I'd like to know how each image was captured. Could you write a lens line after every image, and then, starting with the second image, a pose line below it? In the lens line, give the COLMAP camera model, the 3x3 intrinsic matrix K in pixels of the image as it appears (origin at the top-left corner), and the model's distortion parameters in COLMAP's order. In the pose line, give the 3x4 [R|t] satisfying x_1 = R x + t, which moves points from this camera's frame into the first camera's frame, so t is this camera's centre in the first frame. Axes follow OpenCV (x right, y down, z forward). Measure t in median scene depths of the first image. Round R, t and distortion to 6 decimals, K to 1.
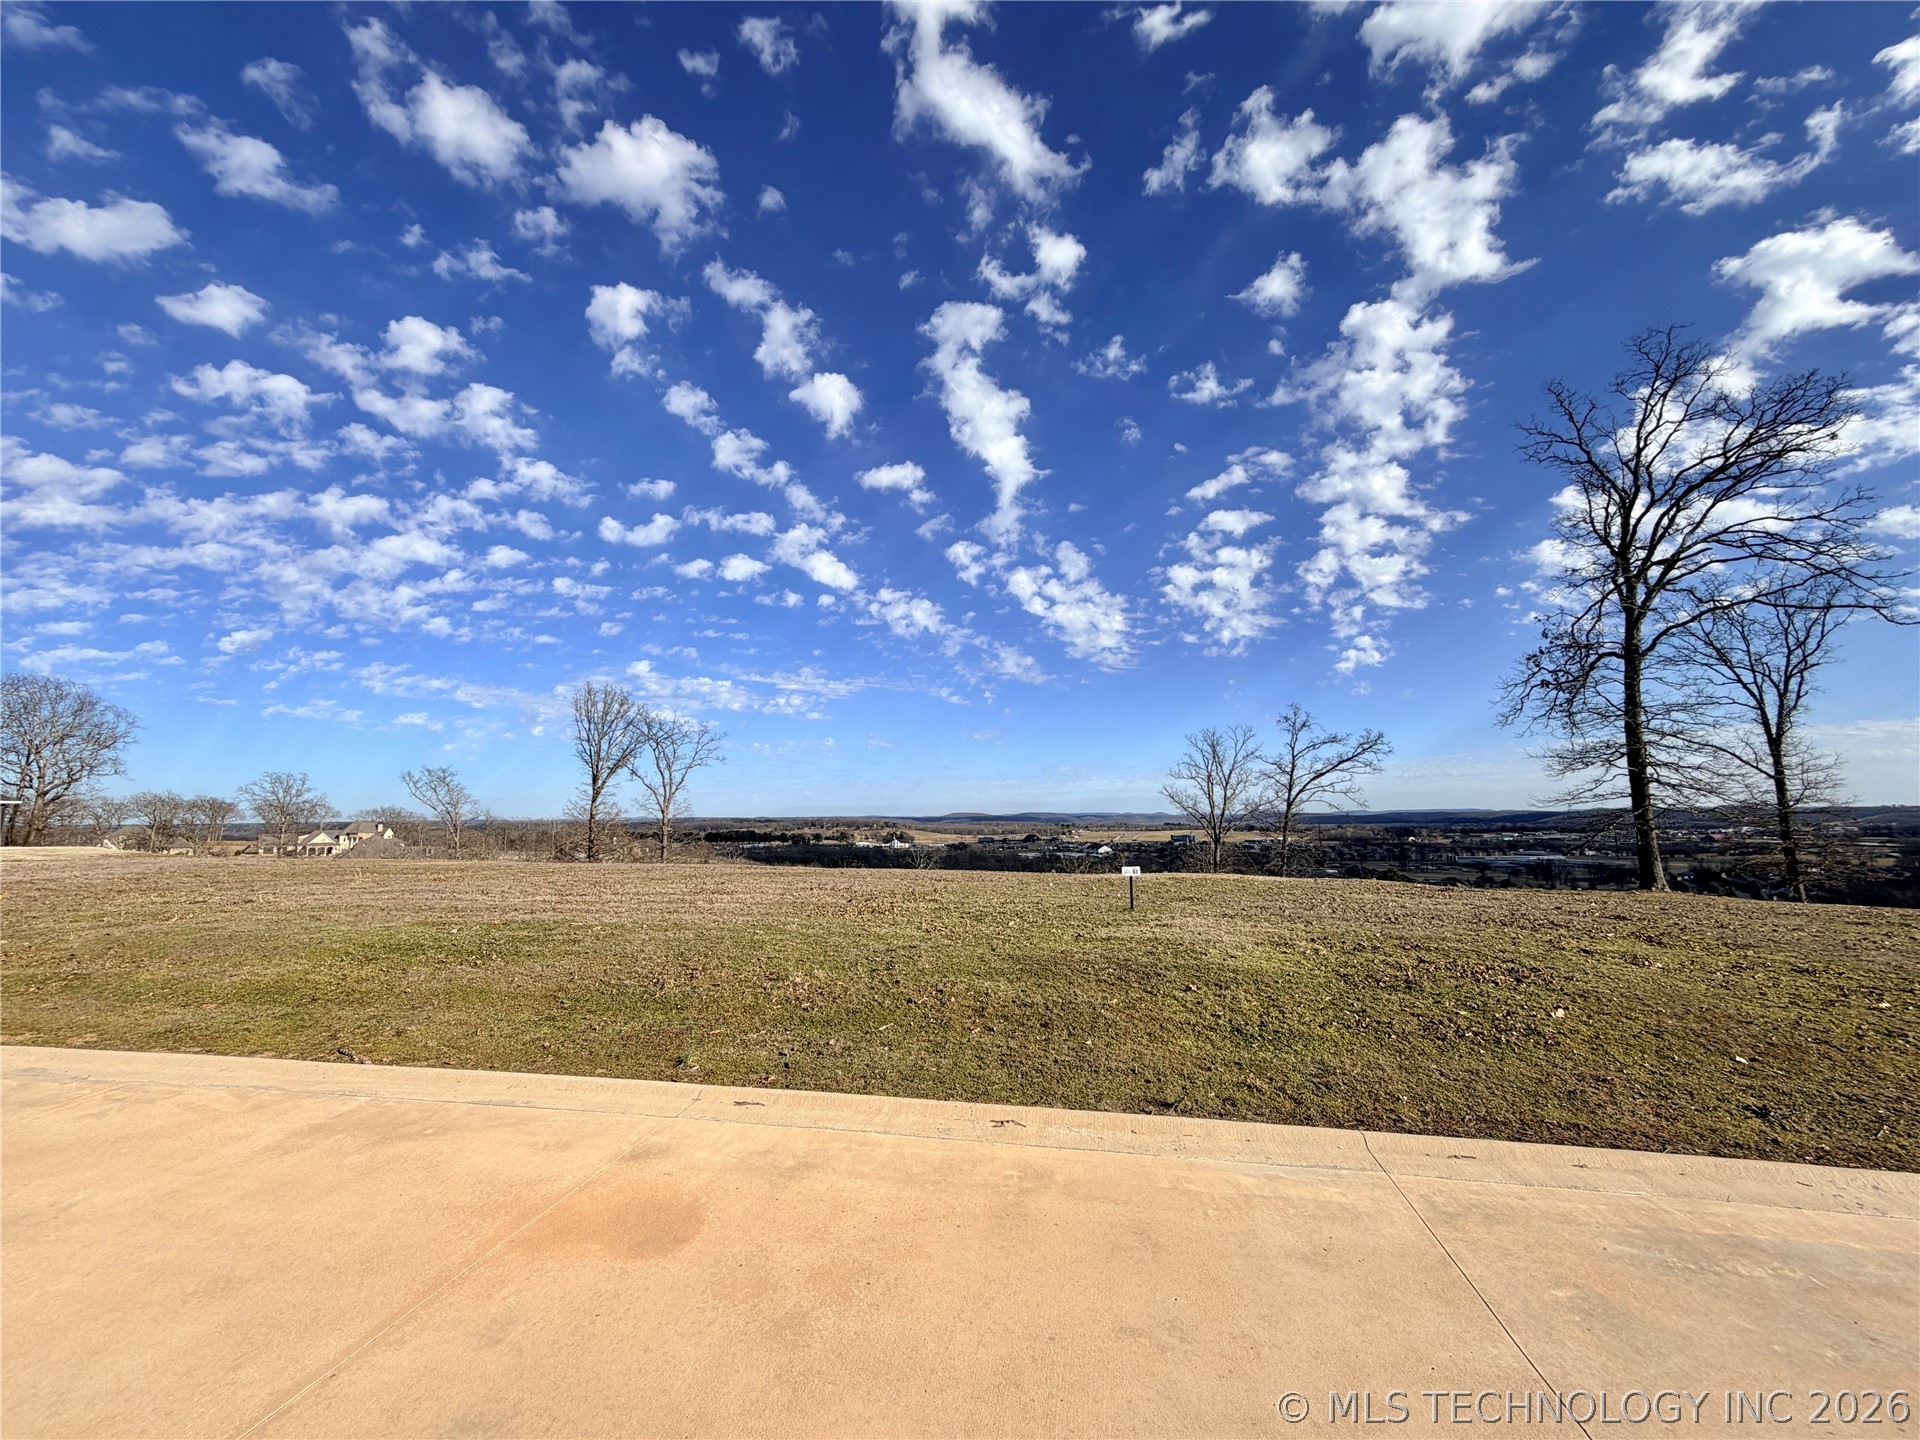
lens RADIAL K [[767.2, 0, 949.6], [0, 767.2, 732.6], [0, 0, 1]] dist [-0.000819, 0.000378]
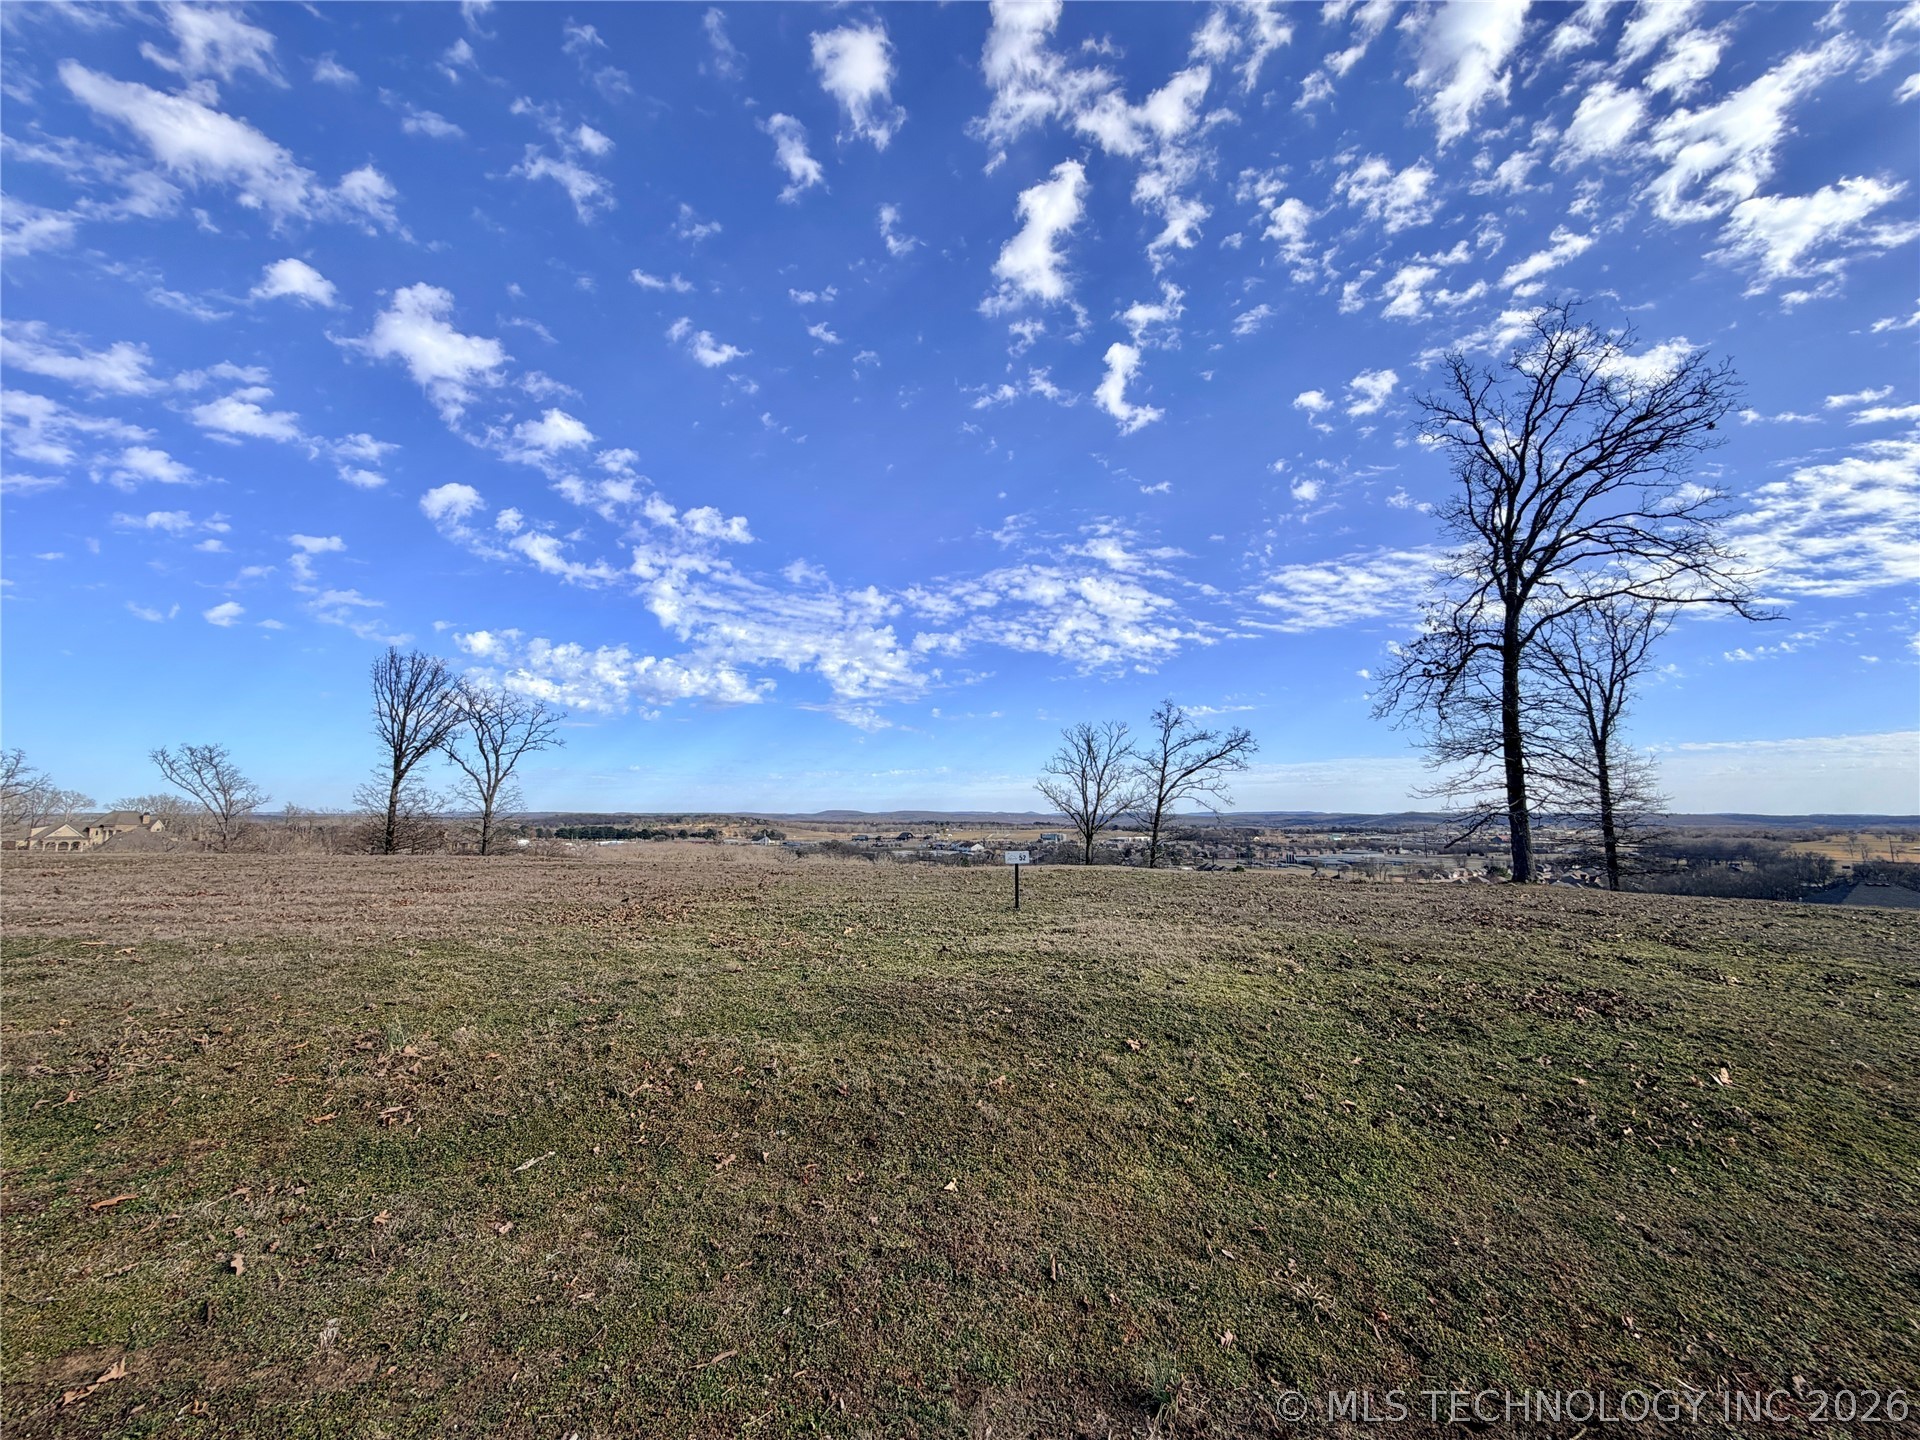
lens RADIAL K [[767.2, 0, 951.3], [0, 767.2, 738.7], [0, 0, 1]] dist [-0.000819, 0.000378]
pose [[0.986601, 0.025917, 0.161078, 0.017856], [-0.027536, 0.999590, 0.007825, 0.021719], [-0.160809, -0.012156, 0.986911, 0.097724]]
